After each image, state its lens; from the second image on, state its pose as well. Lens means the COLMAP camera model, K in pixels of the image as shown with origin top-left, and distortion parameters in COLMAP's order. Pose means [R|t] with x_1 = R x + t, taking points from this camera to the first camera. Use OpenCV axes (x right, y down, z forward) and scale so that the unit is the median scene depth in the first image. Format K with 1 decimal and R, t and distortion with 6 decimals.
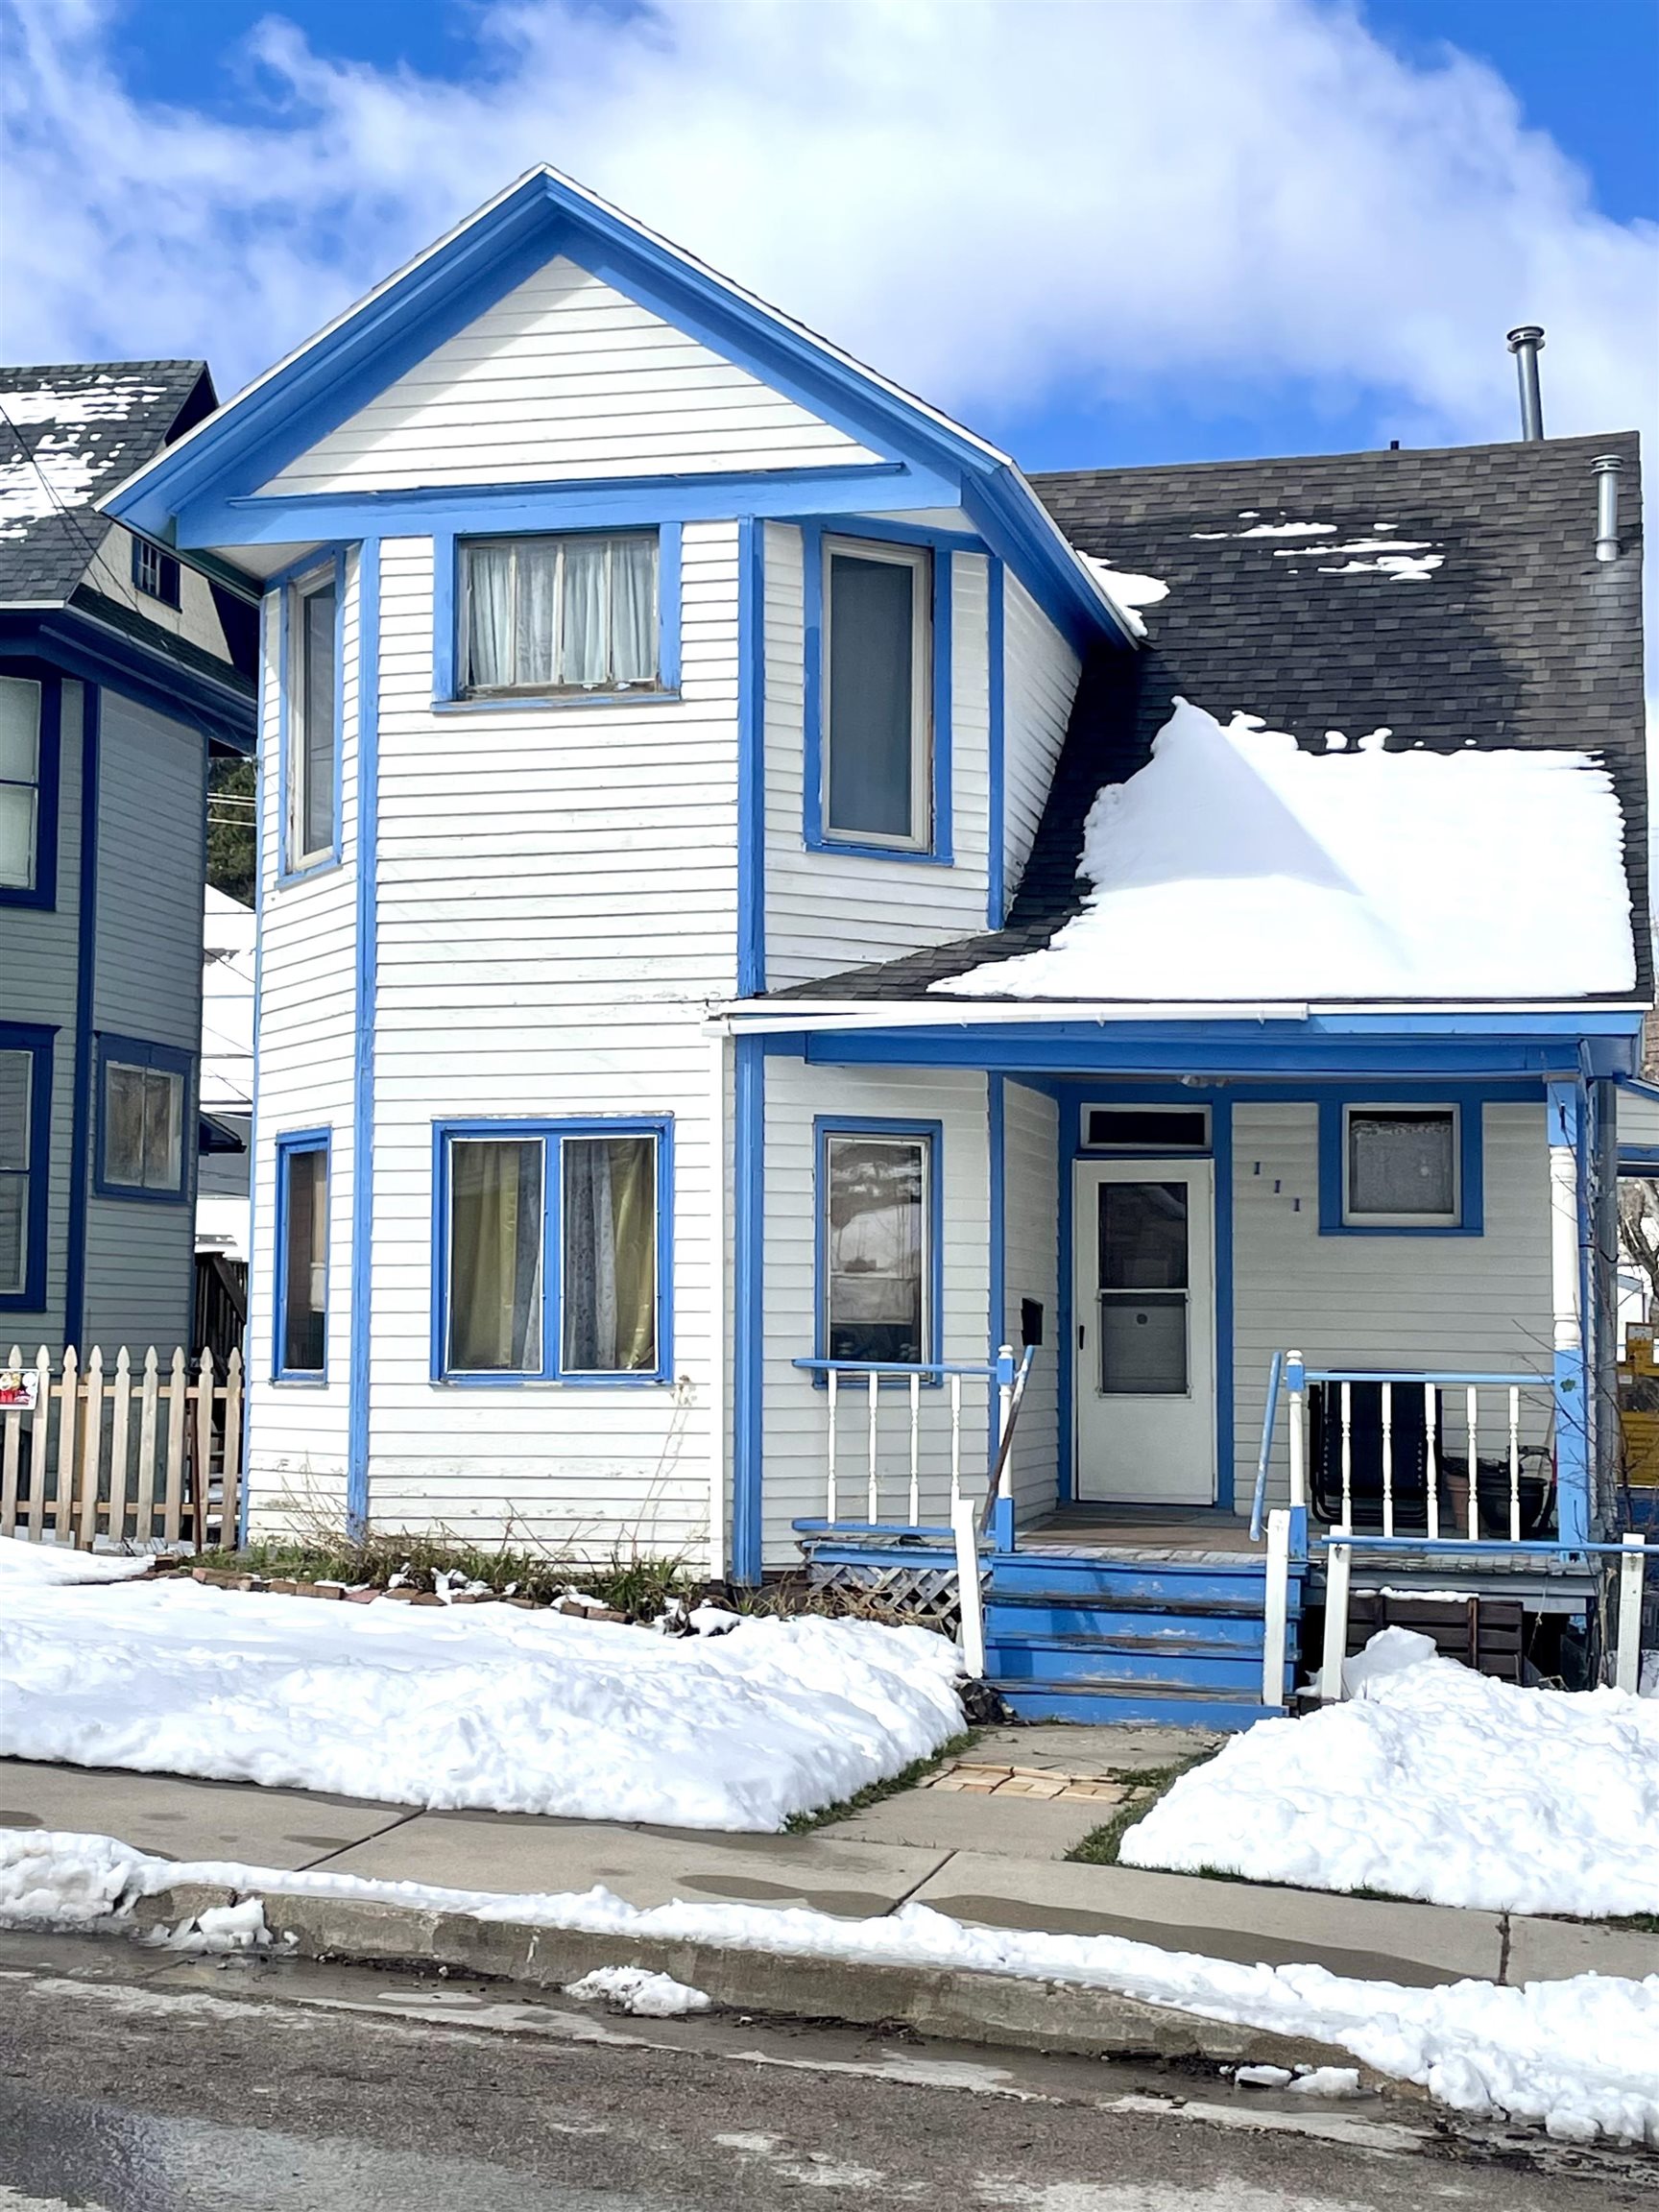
lens RADIAL K [[3114.9, 0, 829.6], [0, 3114.9, 1102.7], [0, 0, 1]] dist [0.205336, 0.000000]
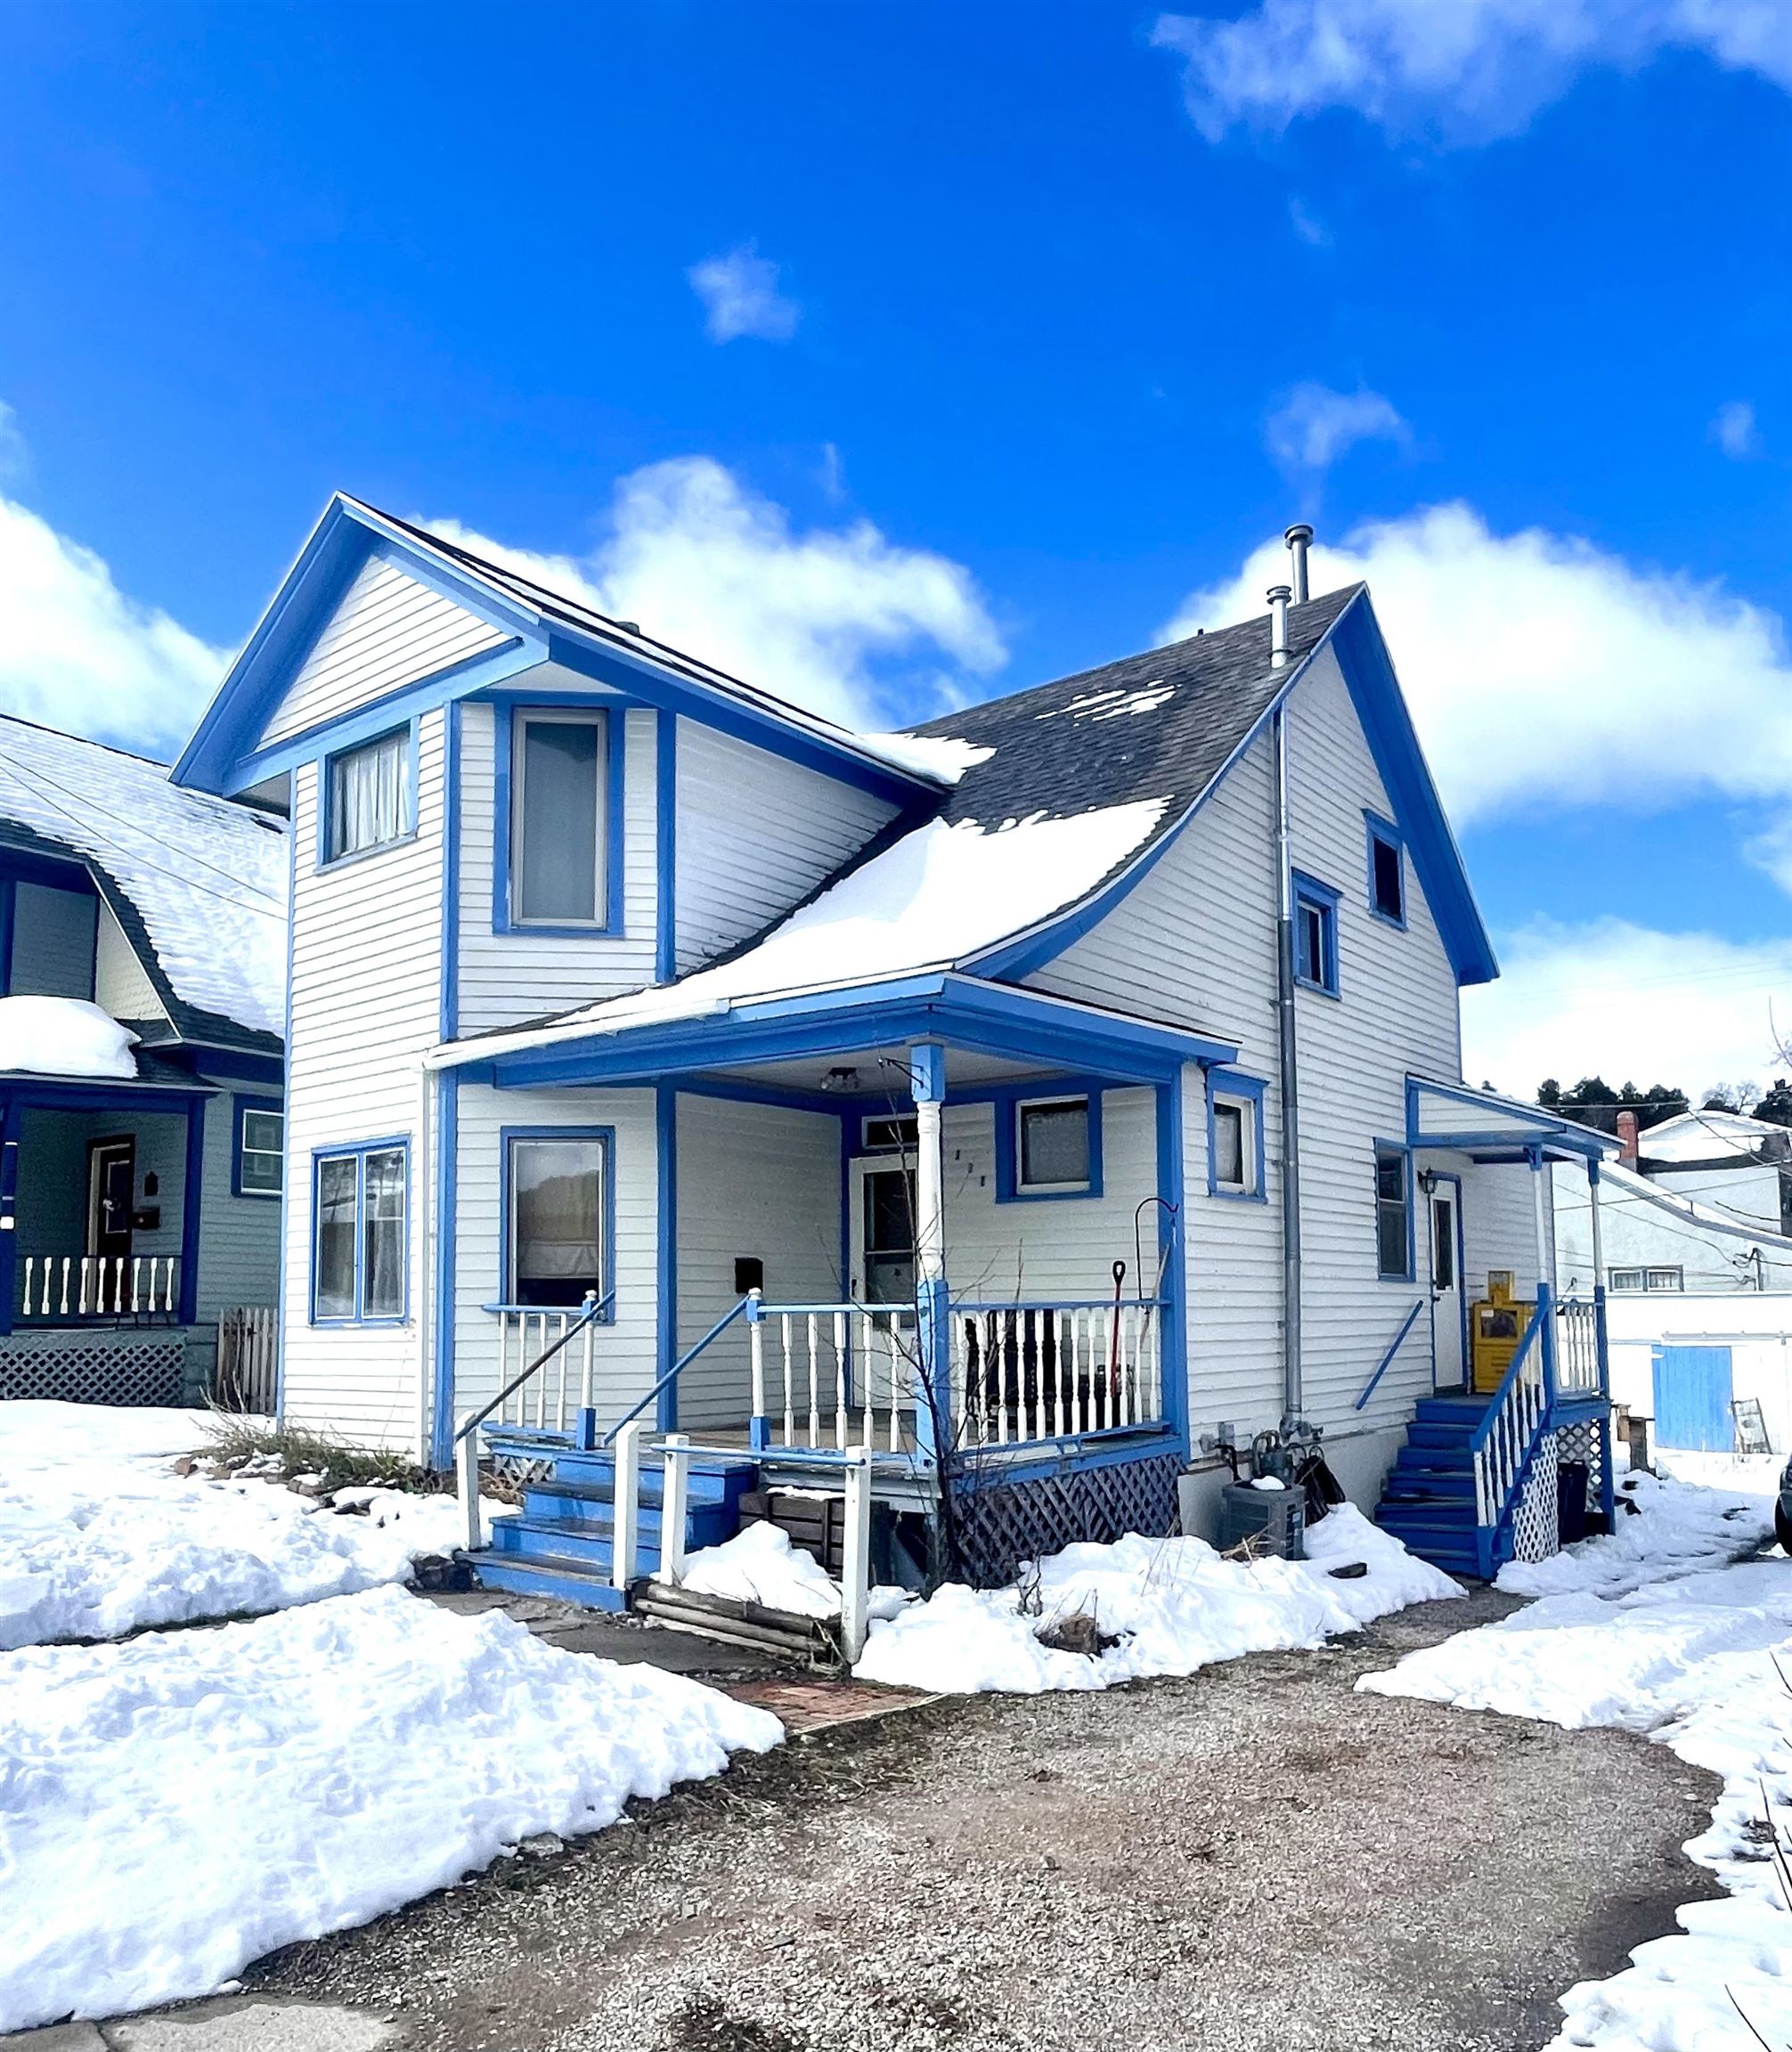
lens RADIAL K [[1477.1, 0, 869.4], [0, 1477.1, 1197.7], [0, 0, 1]] dist [0.030928, 0.001811]
pose [[0.907949, -0.047849, -0.416339, 0.406836], [0.046606, 0.998827, -0.013155, 0.050938], [0.416480, -0.007460, 0.909114, 0.474407]]
